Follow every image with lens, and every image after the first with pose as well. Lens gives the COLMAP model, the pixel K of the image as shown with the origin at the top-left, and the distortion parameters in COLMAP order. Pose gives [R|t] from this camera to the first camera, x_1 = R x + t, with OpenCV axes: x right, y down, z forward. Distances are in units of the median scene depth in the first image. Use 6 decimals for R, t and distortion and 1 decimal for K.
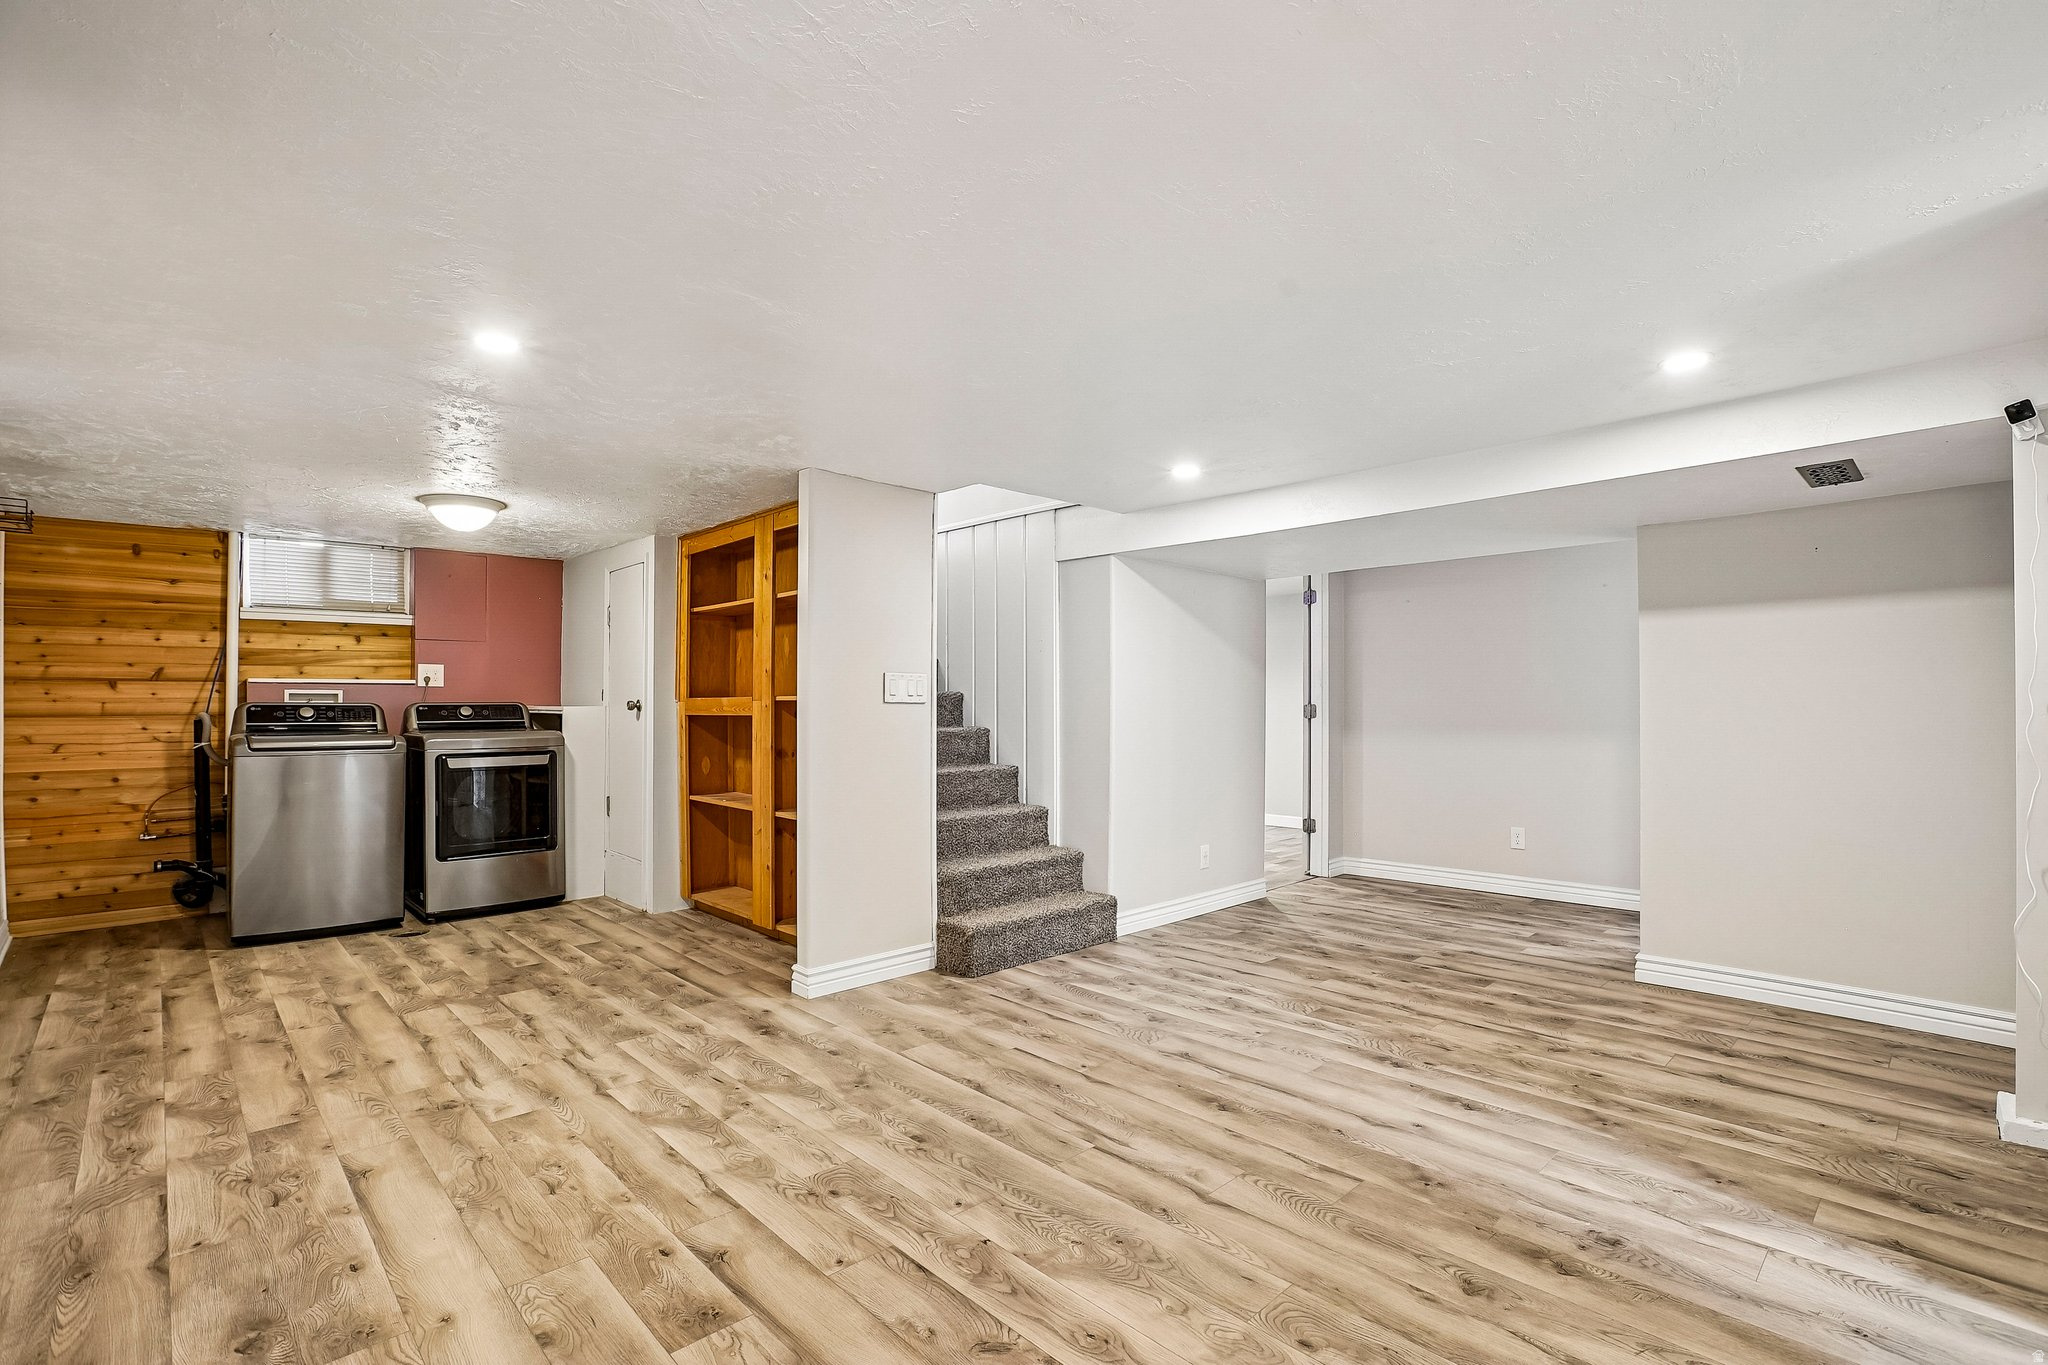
lens RADIAL K [[937.1, 0, 1032.5], [0, 937.1, 692.0], [0, 0, 1]] dist [-0.047954, 0.012588]
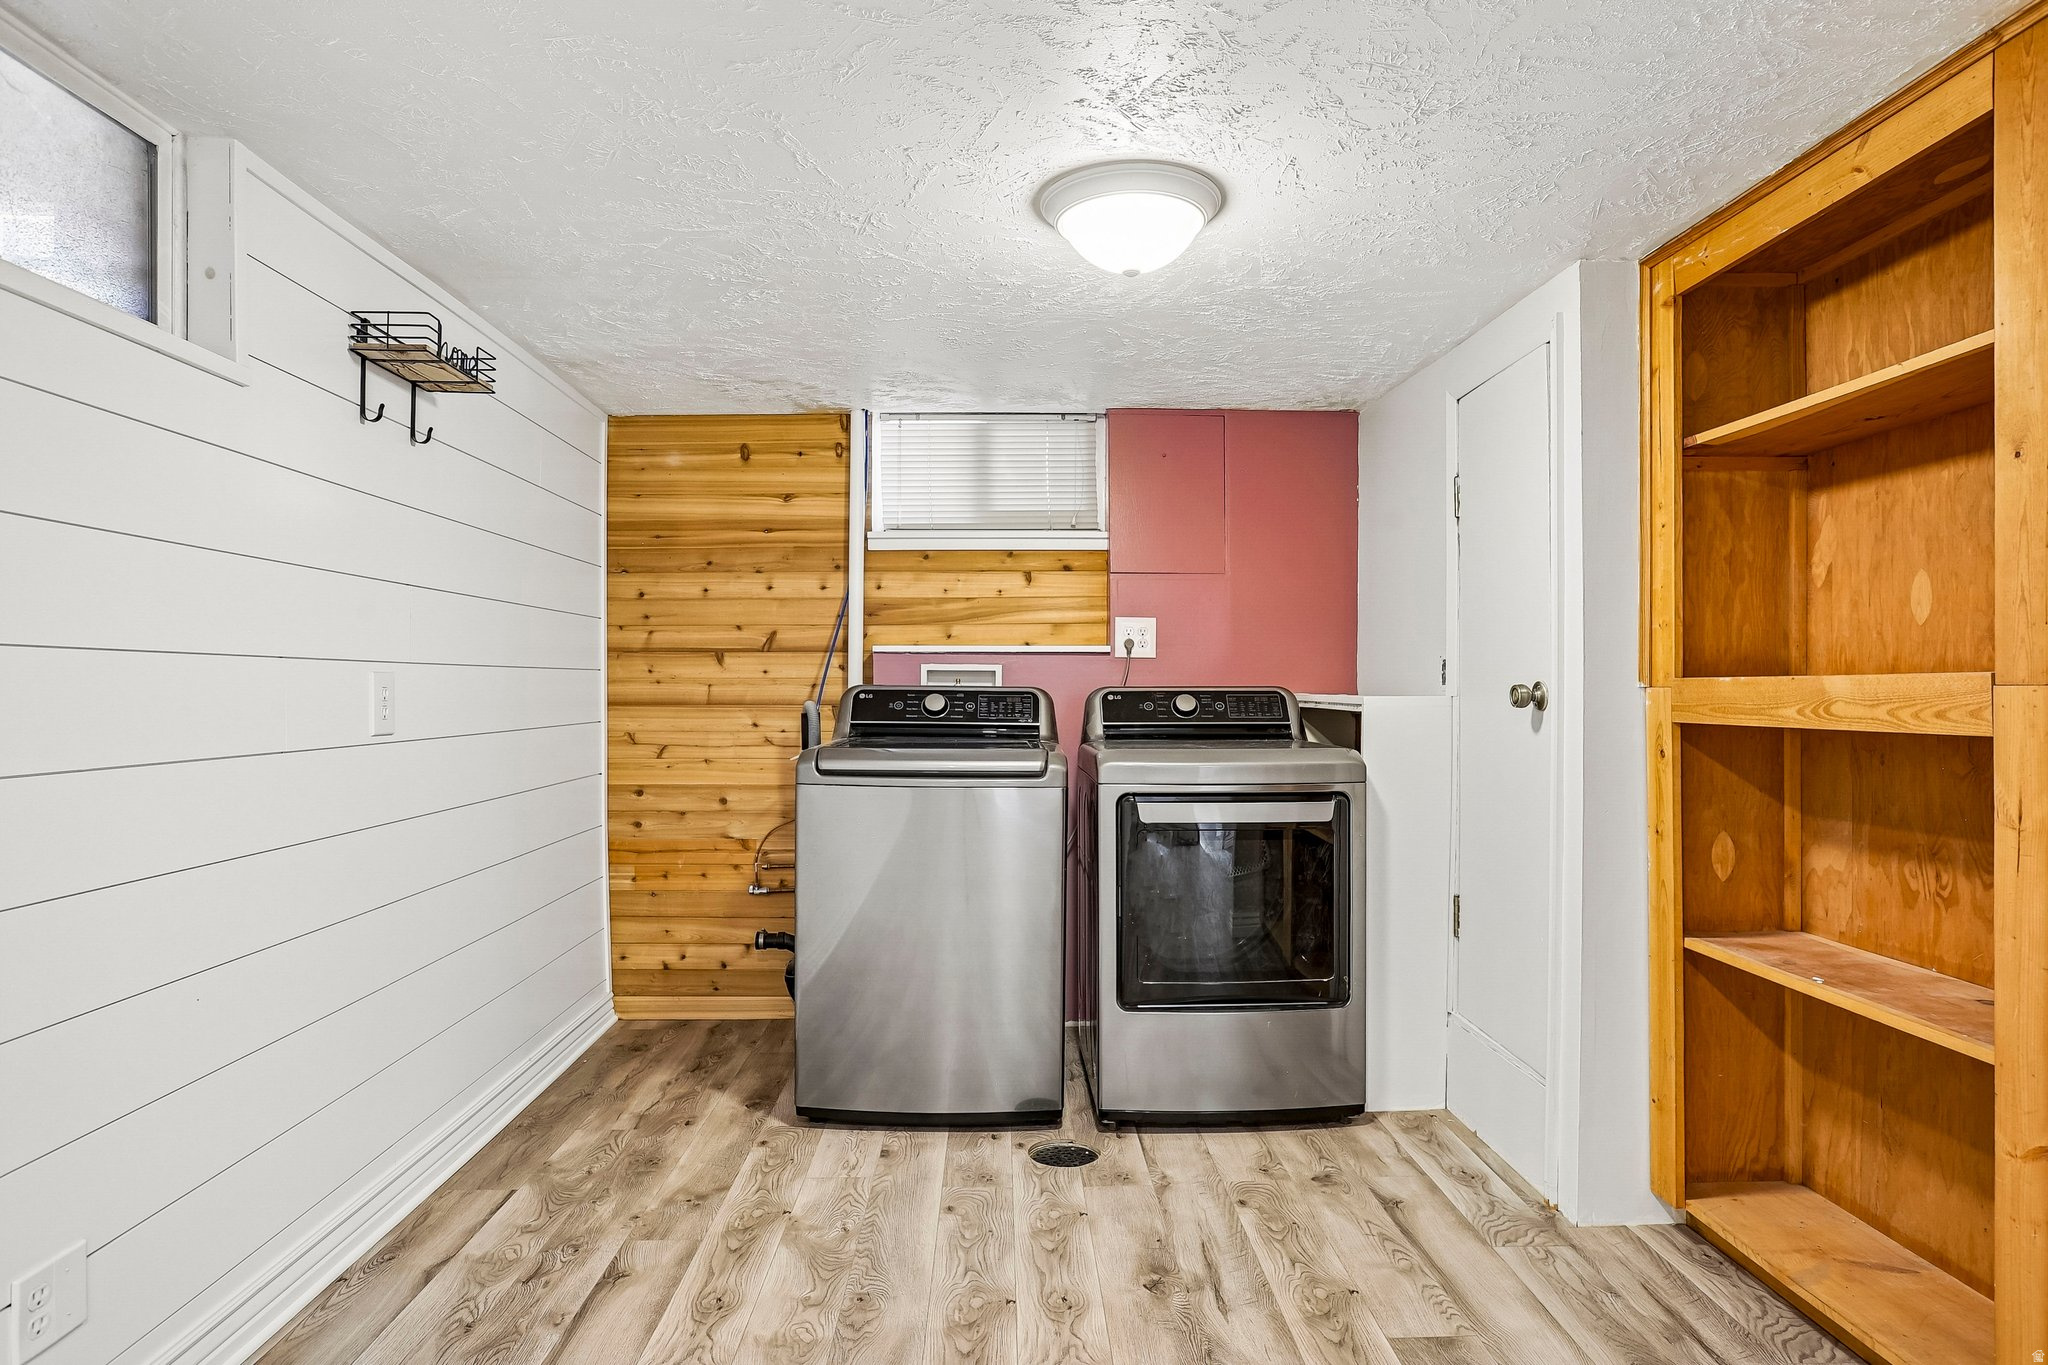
lens RADIAL K [[1202.7, 0, 1016.7], [0, 1202.7, 682.4], [0, 0, 1]] dist [-0.018994, 0.001088]
pose [[0.734241, 0.001683, -0.678887, -0.264410], [0.002998, 0.999979, 0.005722, 0.005702], [0.678882, -0.006237, 0.734221, 0.515839]]
